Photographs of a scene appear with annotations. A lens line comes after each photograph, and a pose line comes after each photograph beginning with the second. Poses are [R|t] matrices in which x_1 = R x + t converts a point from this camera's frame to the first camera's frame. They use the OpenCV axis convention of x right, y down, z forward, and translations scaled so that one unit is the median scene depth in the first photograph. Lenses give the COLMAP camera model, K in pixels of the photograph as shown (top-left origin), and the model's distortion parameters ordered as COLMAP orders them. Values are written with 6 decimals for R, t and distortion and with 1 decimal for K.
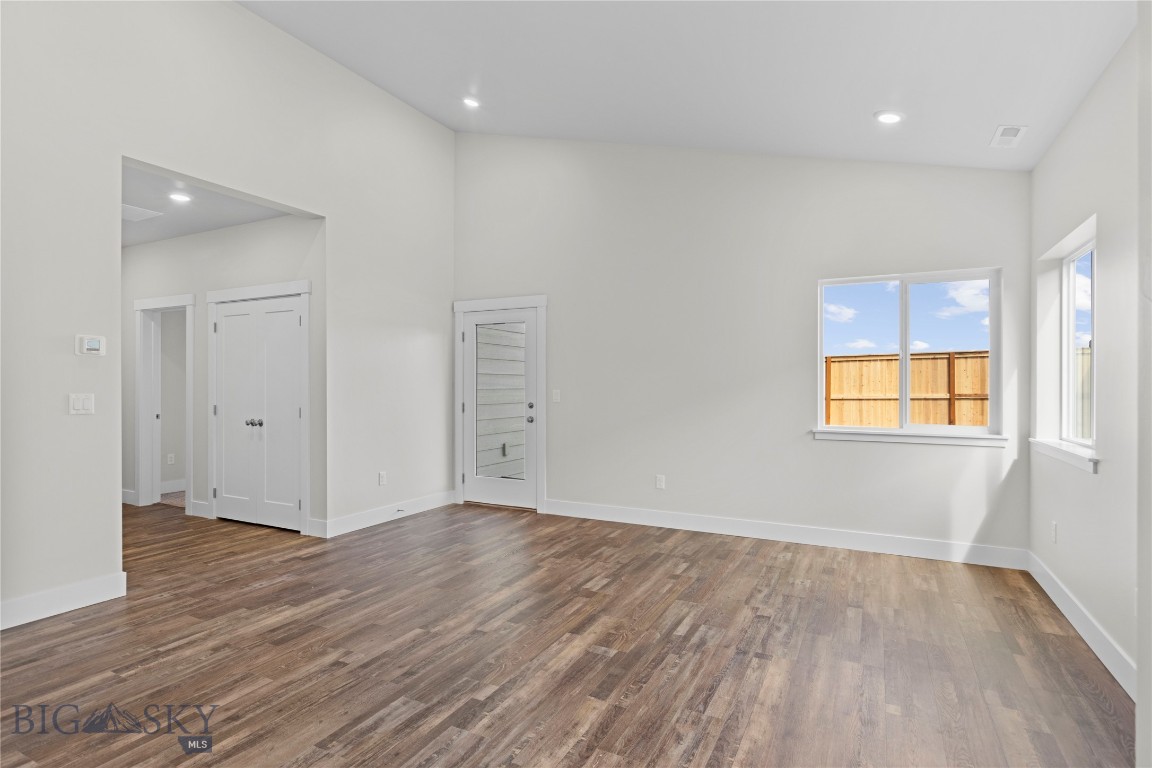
lens RADIAL K [[590.2, 0, 576.9], [0, 590.2, 381.8], [0, 0, 1]] dist [0.008510, -0.004347]
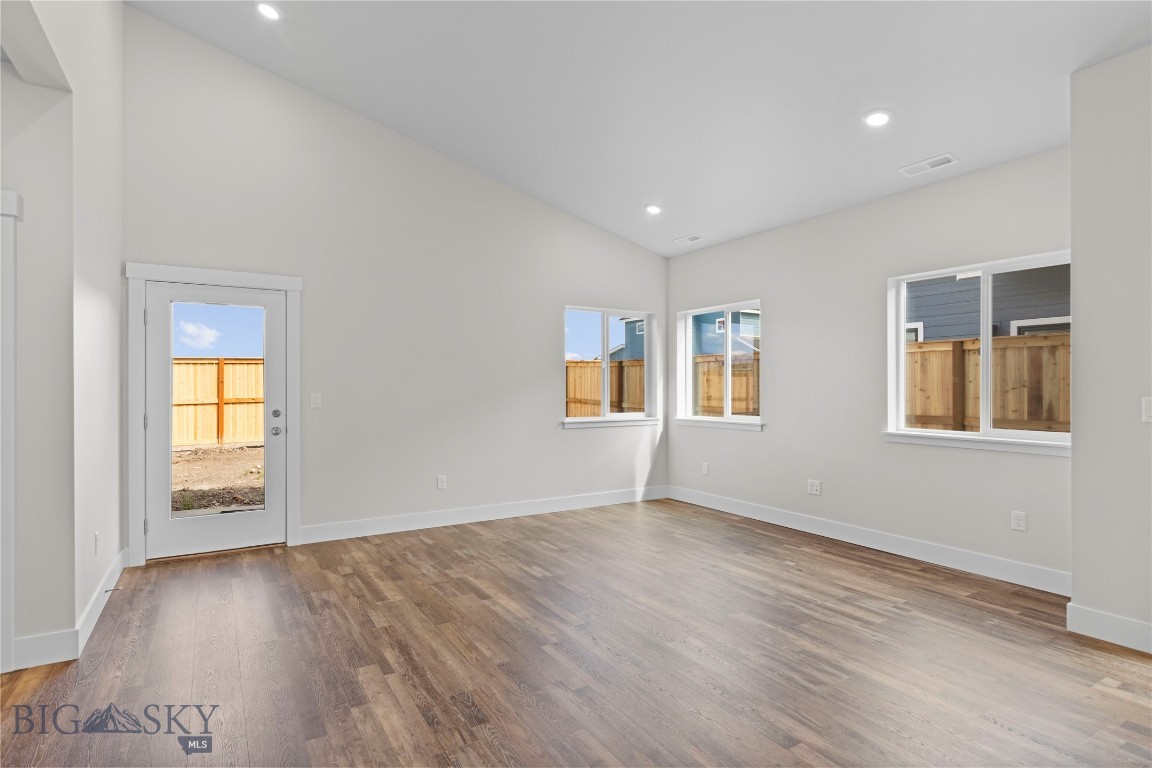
lens RADIAL K [[590.2, 0, 573.4], [0, 590.2, 385.4], [0, 0, 1]] dist [0.008510, -0.004347]
pose [[0.522792, -0.000711, 0.852460, -0.900545], [-0.000730, 0.999999, 0.001282, 0.001047], [-0.852460, -0.001293, 0.522791, 0.402986]]
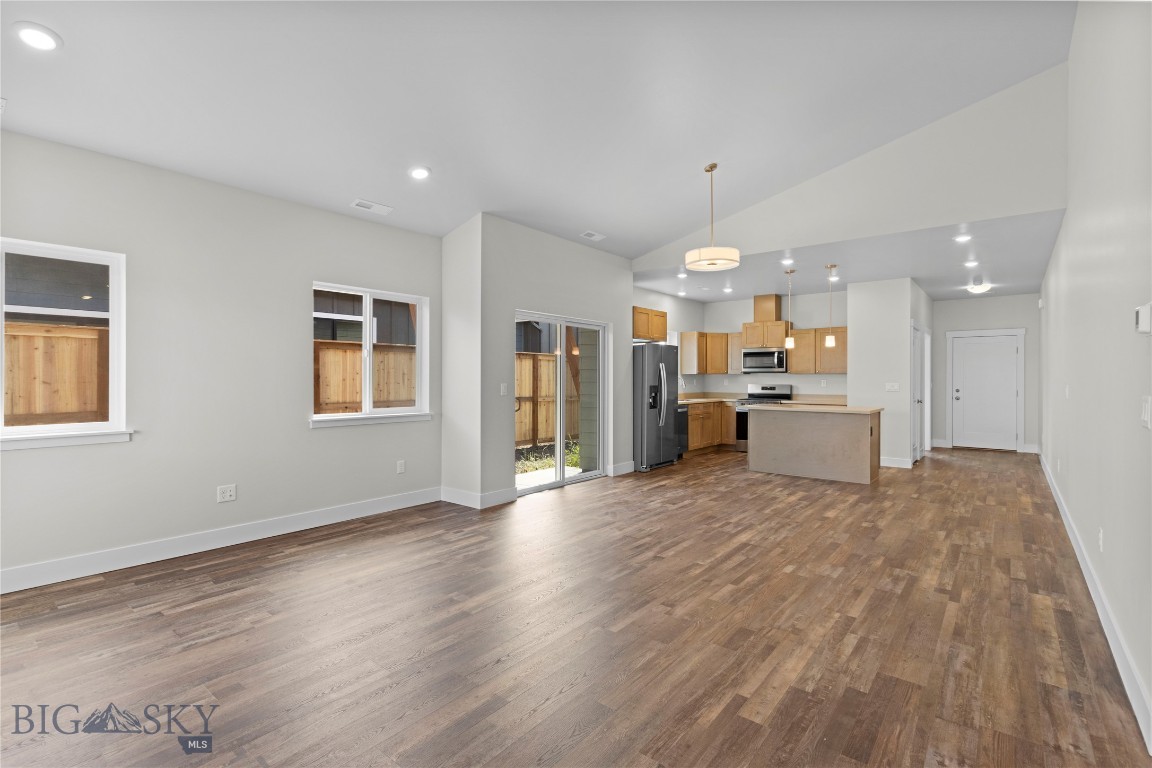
lens RADIAL K [[532.9, 0, 571.0], [0, 532.9, 378.3], [0, 0, 1]] dist [0.005584, -0.000392]
pose [[-0.977928, -0.002753, 0.208926, -0.328401], [-0.003279, 0.999992, -0.002171, 0.004568], [-0.208918, -0.002808, -0.977929, 1.613488]]
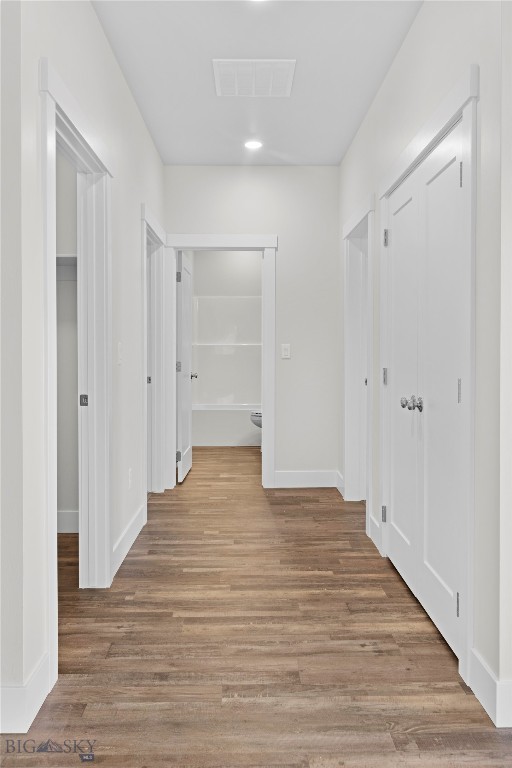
lens RADIAL K [[598.4, 0, 258.0], [0, 598.4, 376.7], [0, 0, 1]] dist [0.001039, -0.000214]
pose [[0.473121, 0.039152, -0.880127, -0.227416], [0.001432, 0.998977, 0.045209, 0.032570], [0.880996, -0.022650, 0.472581, 0.940247]]
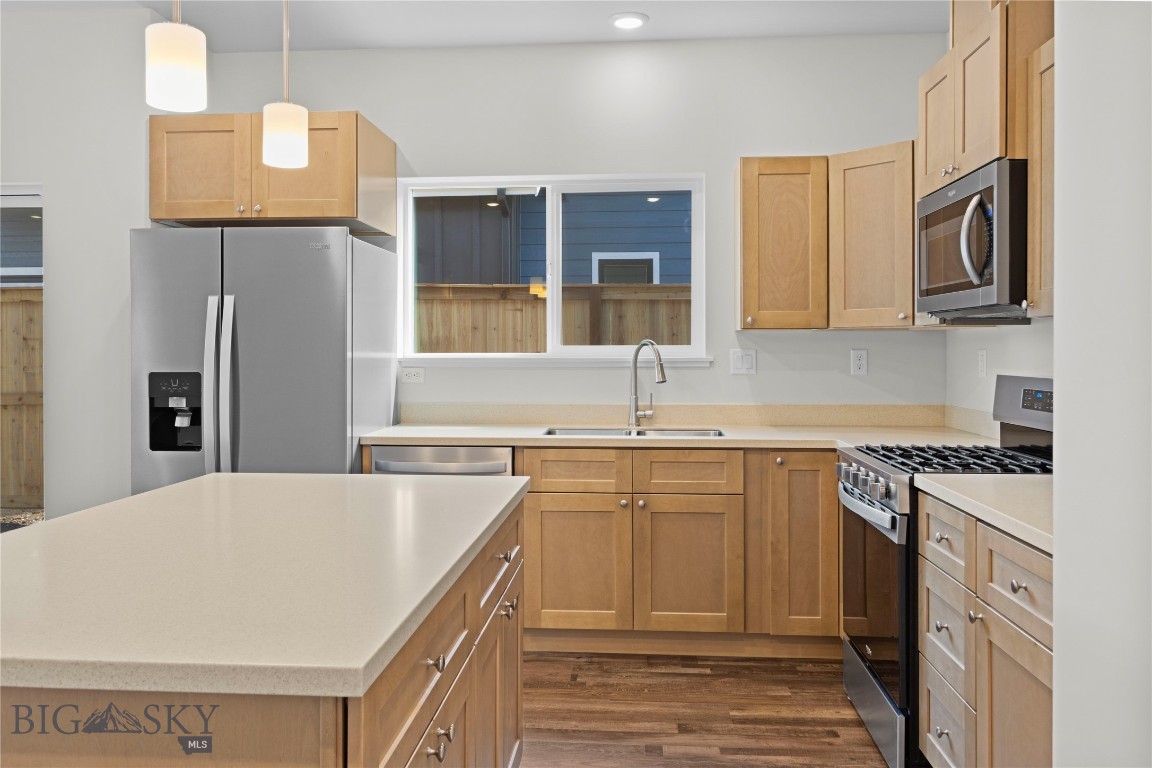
lens RADIAL K [[910.8, 0, 567.1], [0, 910.8, 354.4], [0, 0, 1]] dist [-0.005797, -0.002902]
pose [[-0.391826, -0.002653, 0.920036, -1.334326], [-0.002804, 0.999995, 0.001689, 0.004647], [-0.920035, -0.001918, -0.391831, -0.479176]]
